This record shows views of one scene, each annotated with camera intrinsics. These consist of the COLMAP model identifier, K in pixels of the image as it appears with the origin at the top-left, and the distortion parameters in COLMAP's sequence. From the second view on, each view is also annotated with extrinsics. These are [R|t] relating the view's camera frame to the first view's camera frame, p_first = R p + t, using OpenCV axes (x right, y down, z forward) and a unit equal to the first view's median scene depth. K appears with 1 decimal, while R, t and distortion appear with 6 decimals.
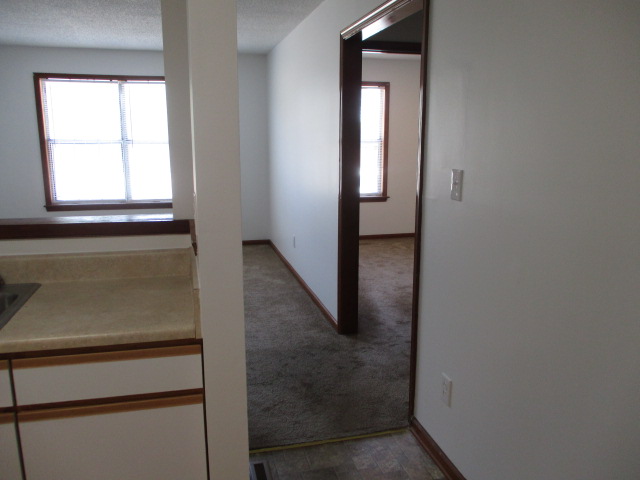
lens RADIAL K [[532.2, 0, 318.4], [0, 532.2, 251.1], [0, 0, 1]] dist [-0.026130, -0.002535]
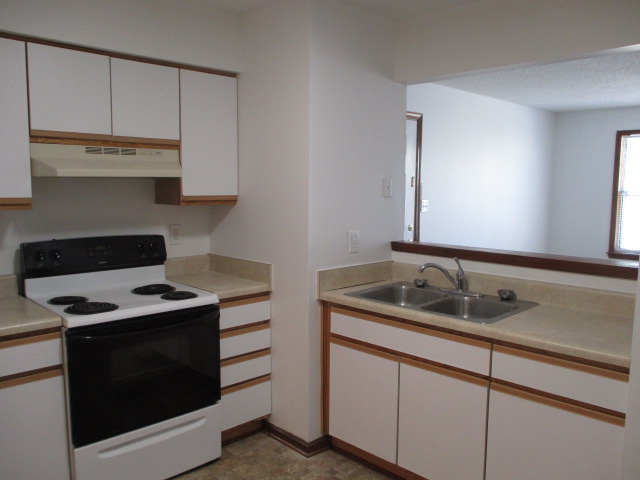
lens RADIAL K [[532.2, 0, 319.8], [0, 532.2, 252.7], [0, 0, 1]] dist [-0.026130, -0.002535]
pose [[0.515049, 0.106888, -0.850470, 0.291021], [-0.181620, 0.983275, 0.013589, 0.019076], [0.837699, 0.147463, 0.525847, -0.156903]]
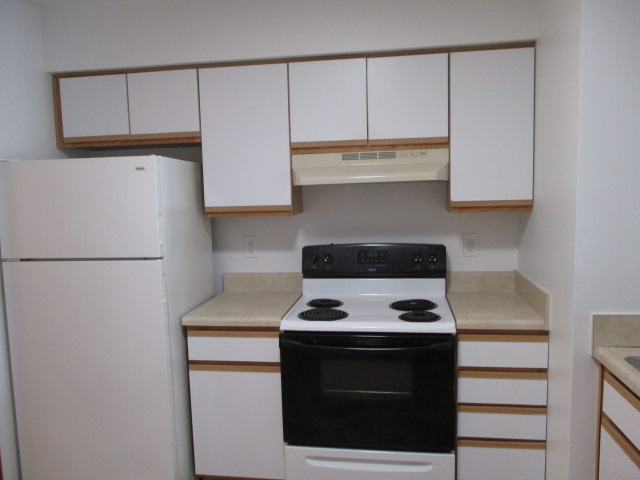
lens RADIAL K [[532.2, 0, 317.2], [0, 532.2, 251.9], [0, 0, 1]] dist [-0.026130, -0.002535]
pose [[-0.382425, 0.114542, -0.916860, 0.117876], [-0.164325, 0.968037, 0.189476, -0.116734], [0.909257, 0.223123, -0.351379, 0.454876]]
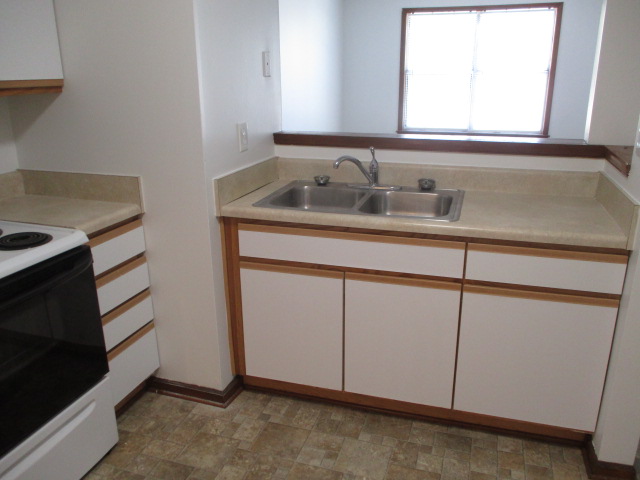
lens RADIAL K [[532.2, 0, 320.8], [0, 532.2, 250.6], [0, 0, 1]] dist [-0.026130, -0.002535]
pose [[0.854640, 0.156959, -0.494929, -0.181449], [-0.096883, 0.984680, 0.144979, 0.053382], [0.510103, -0.075955, 0.856753, -0.225891]]
